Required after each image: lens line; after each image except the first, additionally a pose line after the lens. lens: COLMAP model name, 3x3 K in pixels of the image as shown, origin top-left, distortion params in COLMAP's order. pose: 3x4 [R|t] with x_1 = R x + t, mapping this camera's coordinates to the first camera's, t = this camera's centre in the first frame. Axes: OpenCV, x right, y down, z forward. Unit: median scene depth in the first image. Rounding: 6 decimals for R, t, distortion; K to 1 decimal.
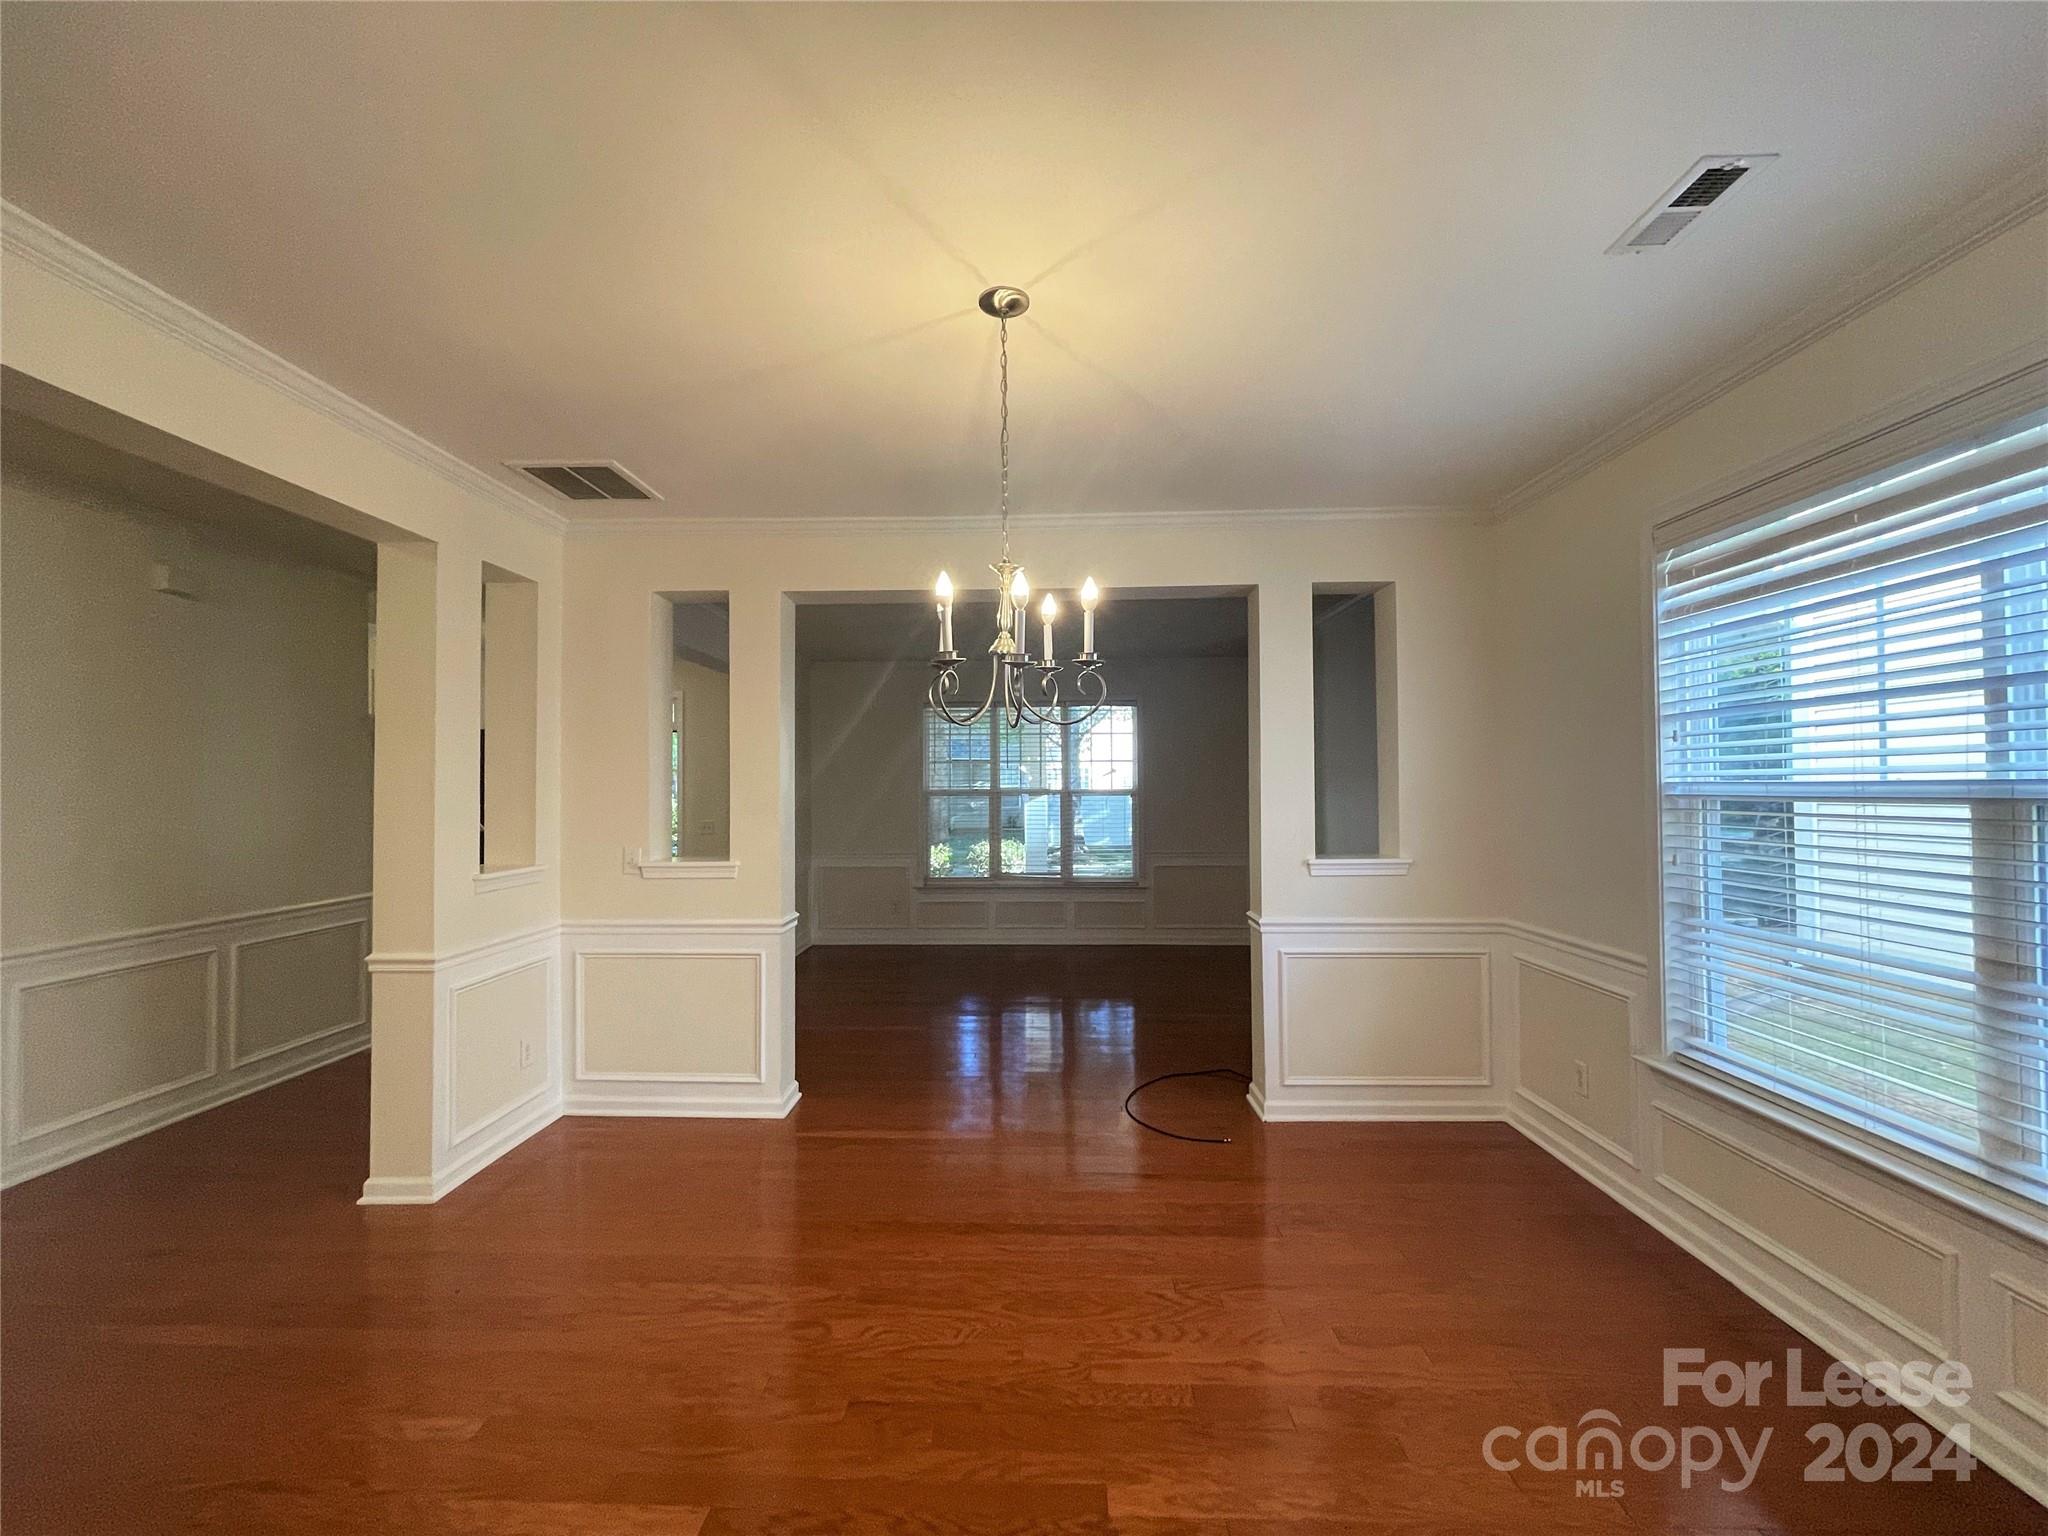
lens RADIAL K [[821.5, 0, 1018.5], [0, 821.5, 774.9], [0, 0, 1]] dist [-0.002712, -0.000044]
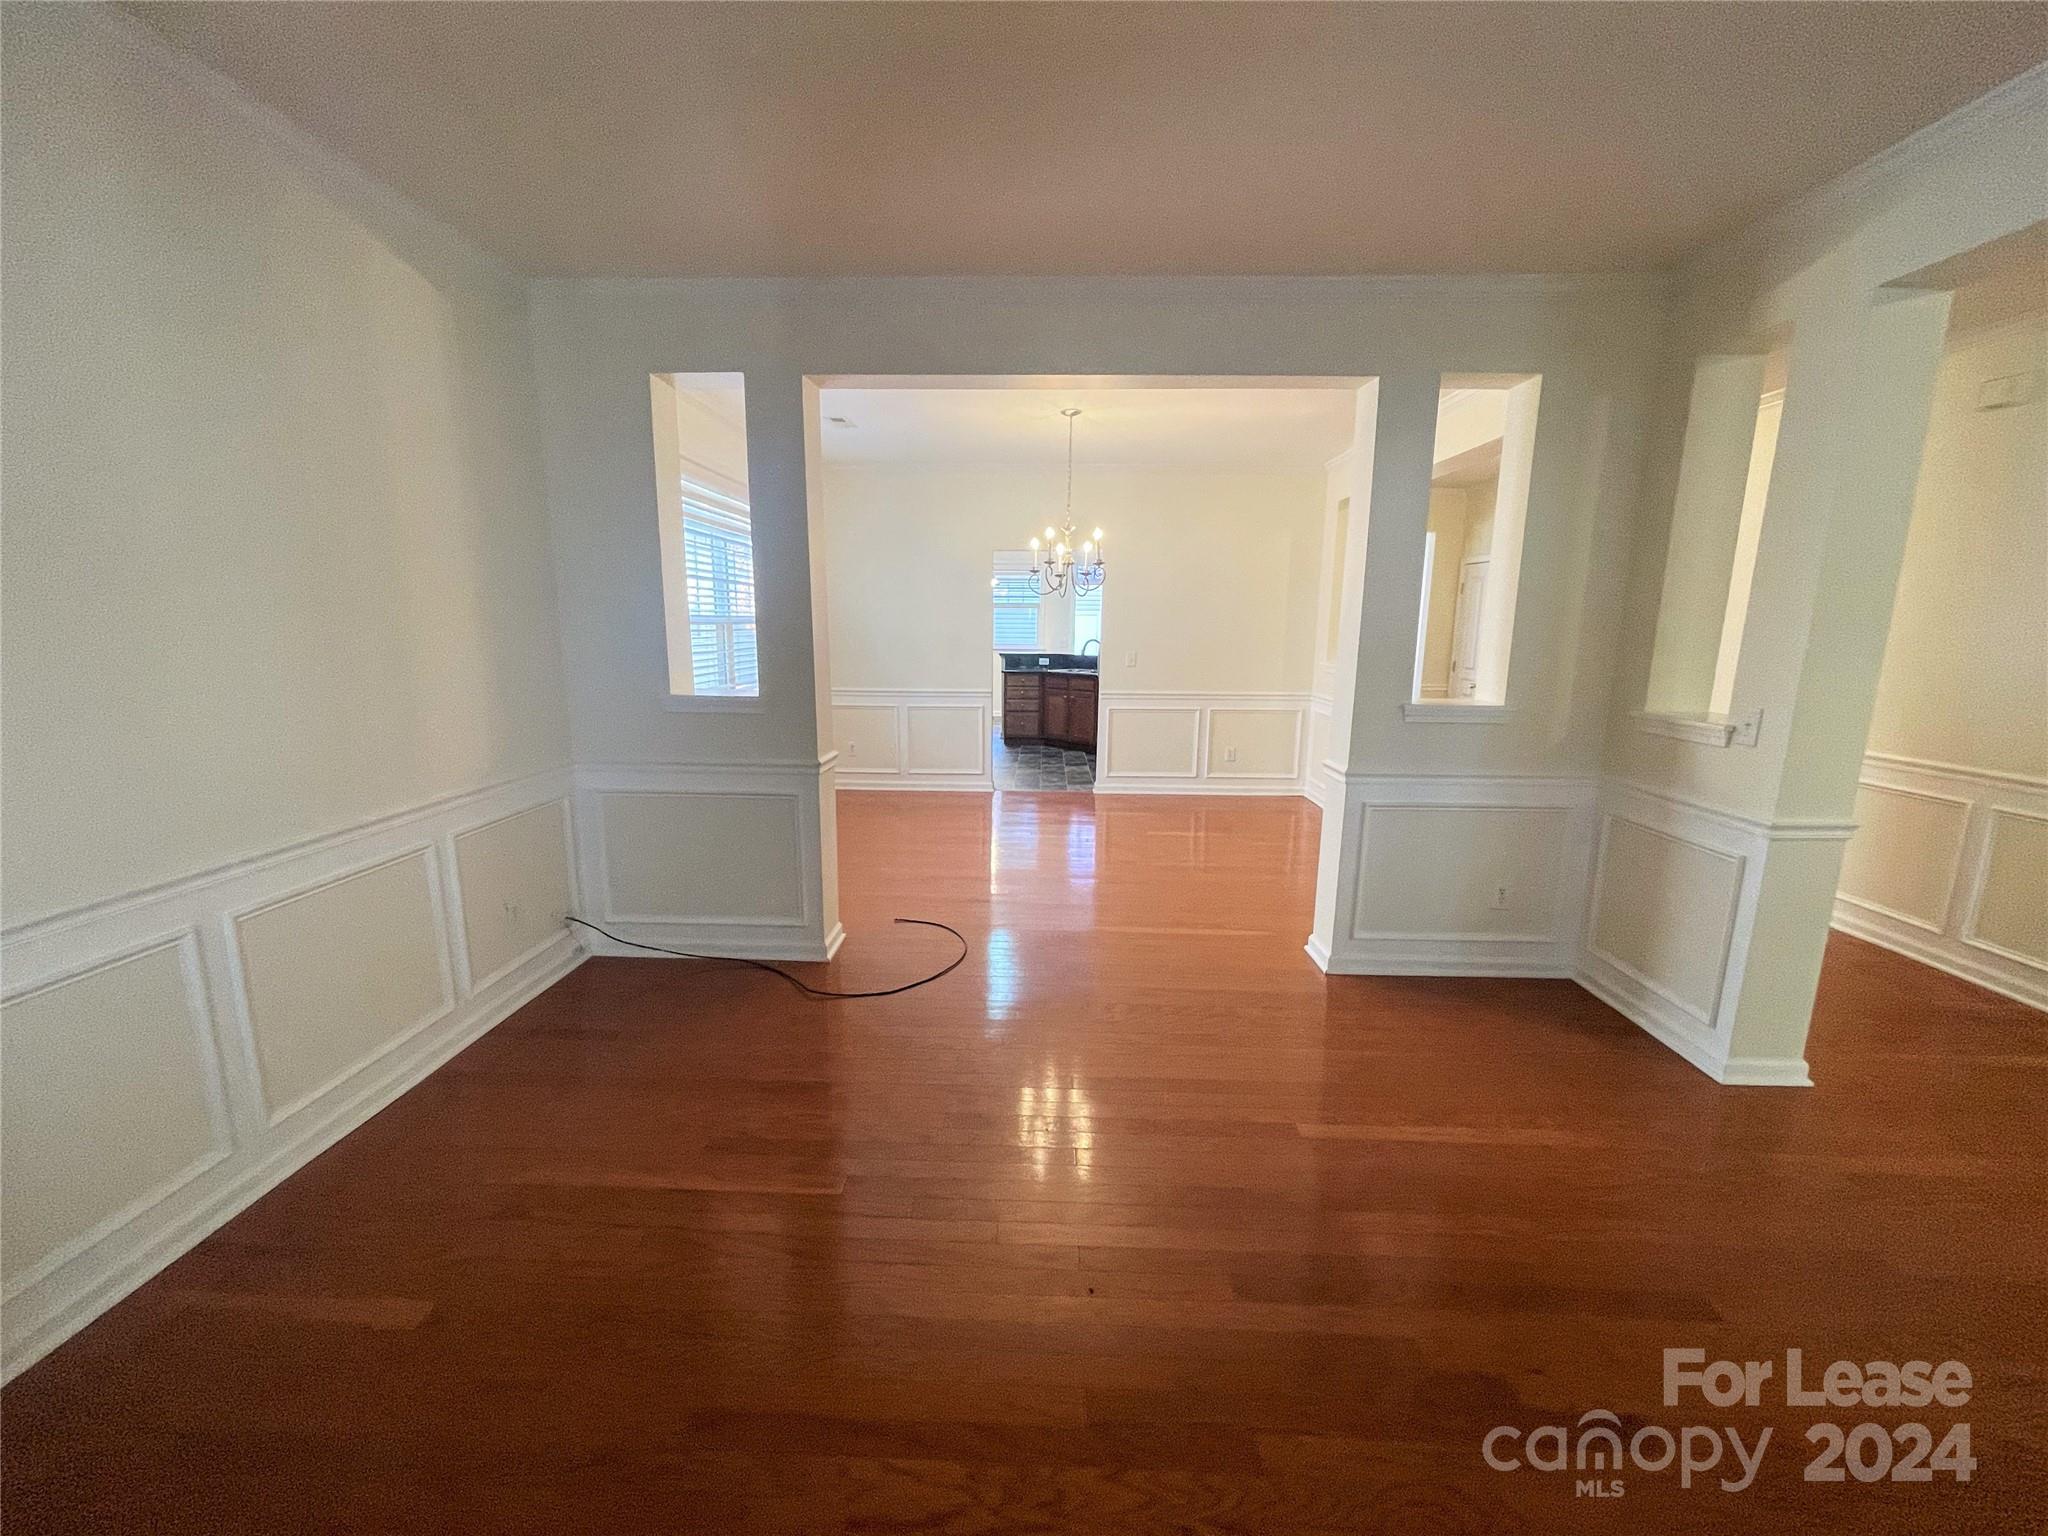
lens RADIAL K [[828.6, 0, 1029.7], [0, 828.6, 777.5], [0, 0, 1]] dist [0.006143, 0.000033]
pose [[-0.999973, -0.002961, -0.006680, 0.066346], [-0.004038, 0.985876, 0.167426, 0.040614], [0.006090, 0.167449, -0.985862, 2.130912]]
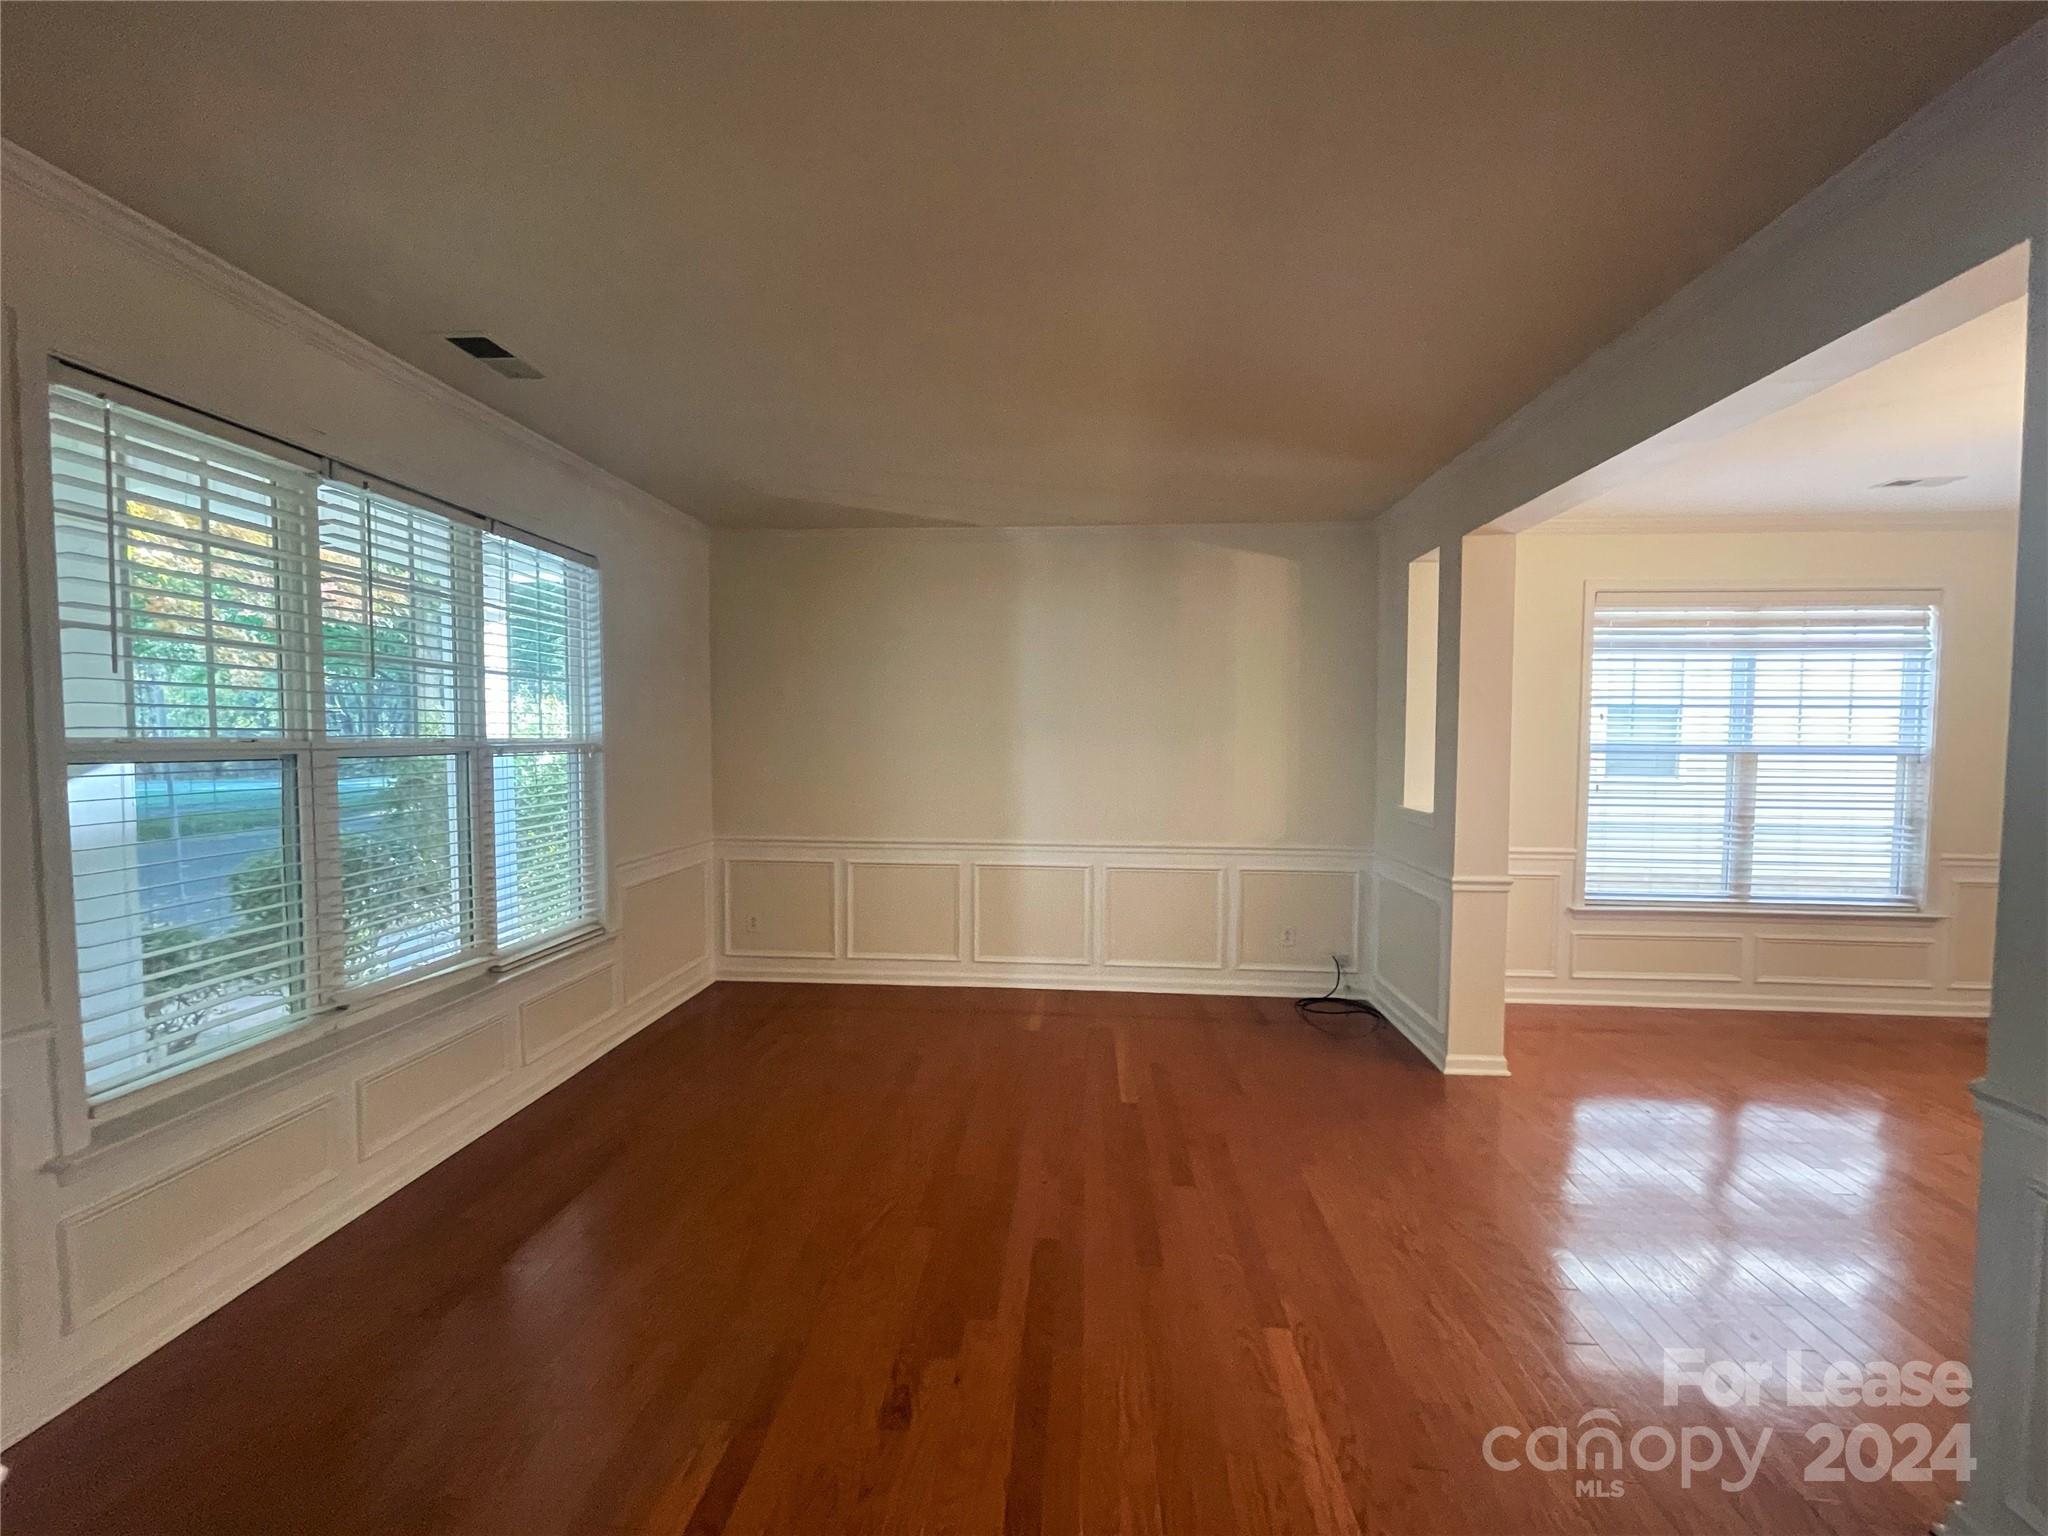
lens RADIAL K [[821.5, 0, 1018.5], [0, 821.5, 774.9], [0, 0, 1]] dist [-0.002712, -0.000044]
pose [[0.048978, -0.041356, 0.997943, -0.764445], [-0.025845, 0.998755, 0.042658, 0.025797], [-0.998465, -0.027881, 0.047848, 1.645978]]
